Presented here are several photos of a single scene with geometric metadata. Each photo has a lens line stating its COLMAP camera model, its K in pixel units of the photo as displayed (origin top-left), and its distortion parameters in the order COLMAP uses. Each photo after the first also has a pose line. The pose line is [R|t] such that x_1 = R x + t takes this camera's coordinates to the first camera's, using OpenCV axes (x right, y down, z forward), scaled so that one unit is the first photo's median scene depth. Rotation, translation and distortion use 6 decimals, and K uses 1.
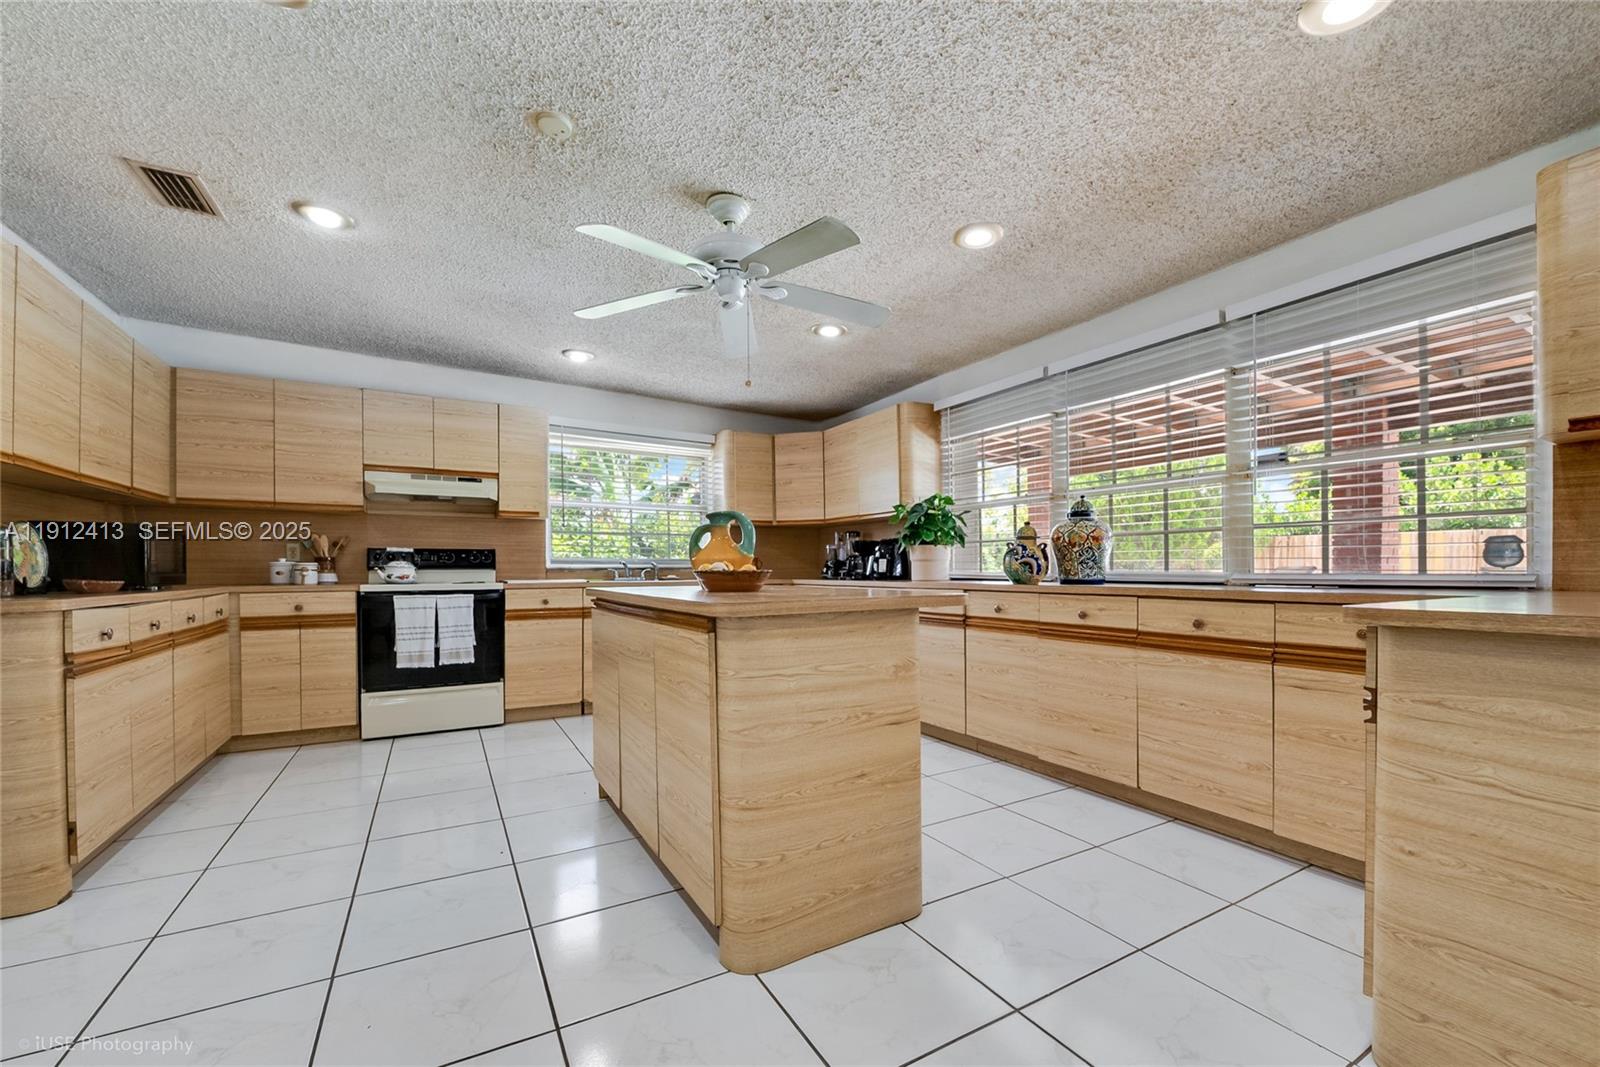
lens RADIAL K [[647.2, 0, 799.0], [0, 647.2, 573.3], [0, 0, 1]] dist [-0.008583, -0.001004]
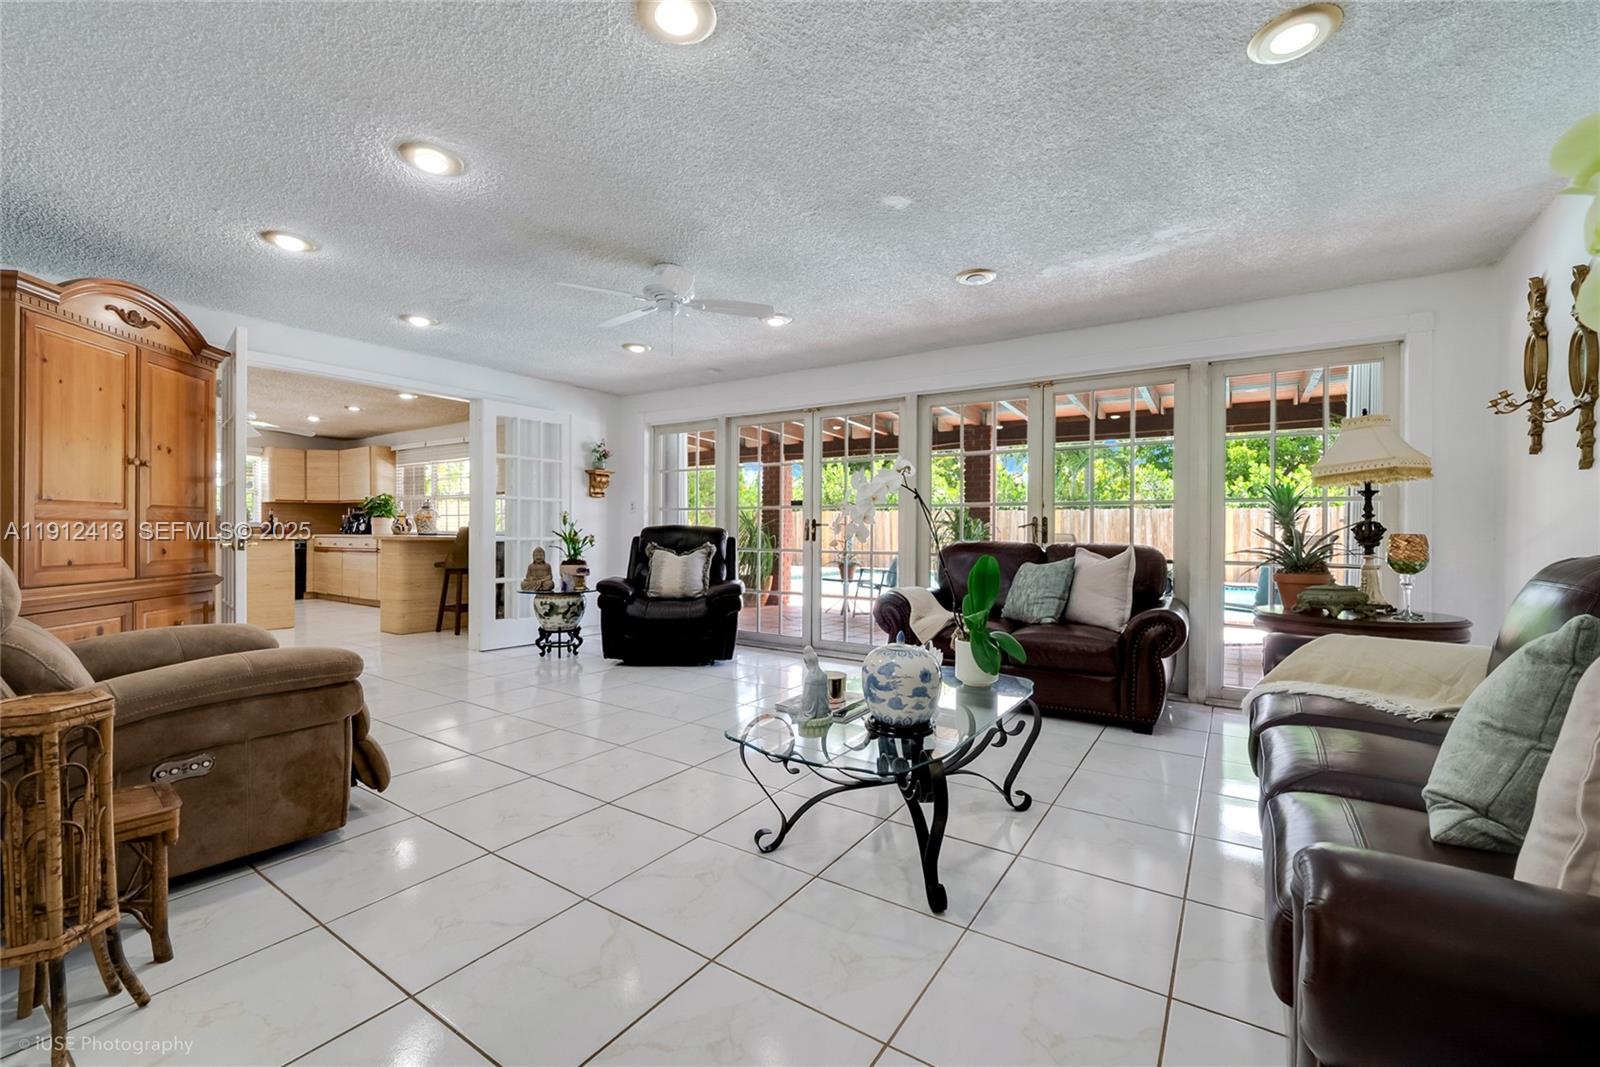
lens RADIAL K [[647.2, 0, 803.5], [0, 647.2, 533.8], [0, 0, 1]] dist [-0.008583, -0.001004]
pose [[0.886803, 0.004333, 0.462128, 0.493239], [-0.004600, 0.999989, -0.000549, 0.004202], [-0.462126, -0.001639, 0.886813, -1.612580]]
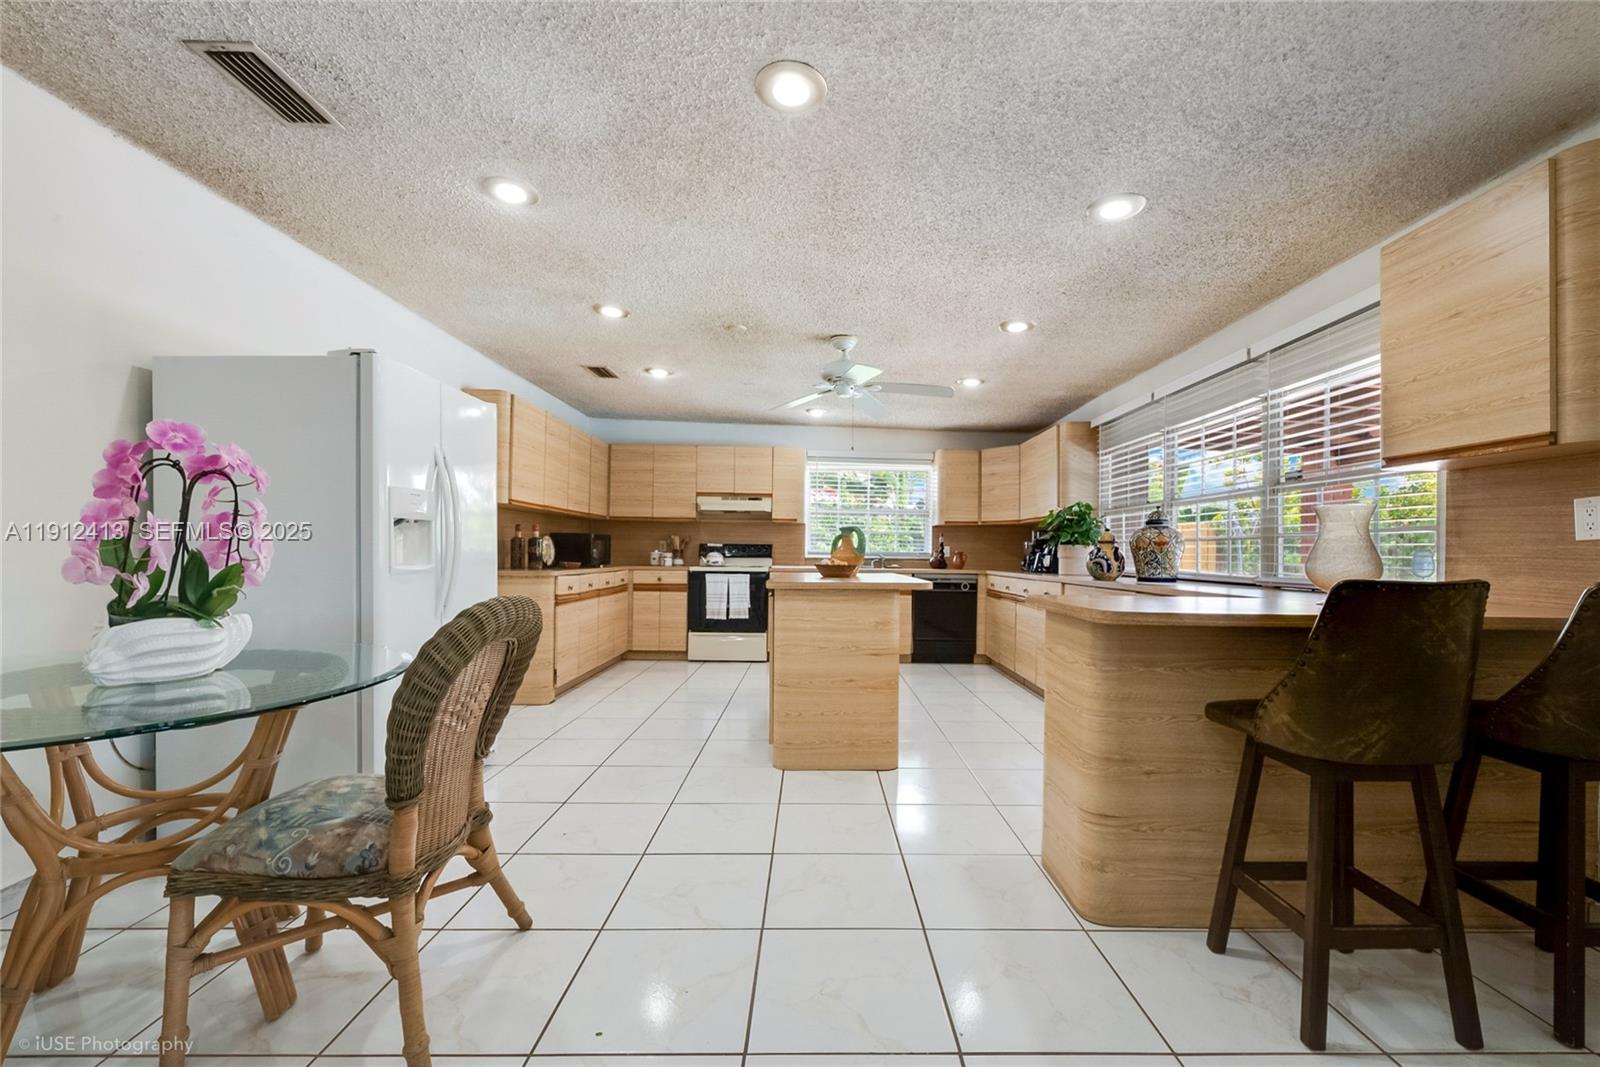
lens RADIAL K [[647.2, 0, 804.5], [0, 647.2, 544.3], [0, 0, 1]] dist [-0.008583, -0.001004]
pose [[0.865391, 0.007260, -0.501045, 0.403410], [-0.018858, 0.999659, -0.018087, -0.015068], [0.500743, 0.025101, 0.865232, -0.289671]]
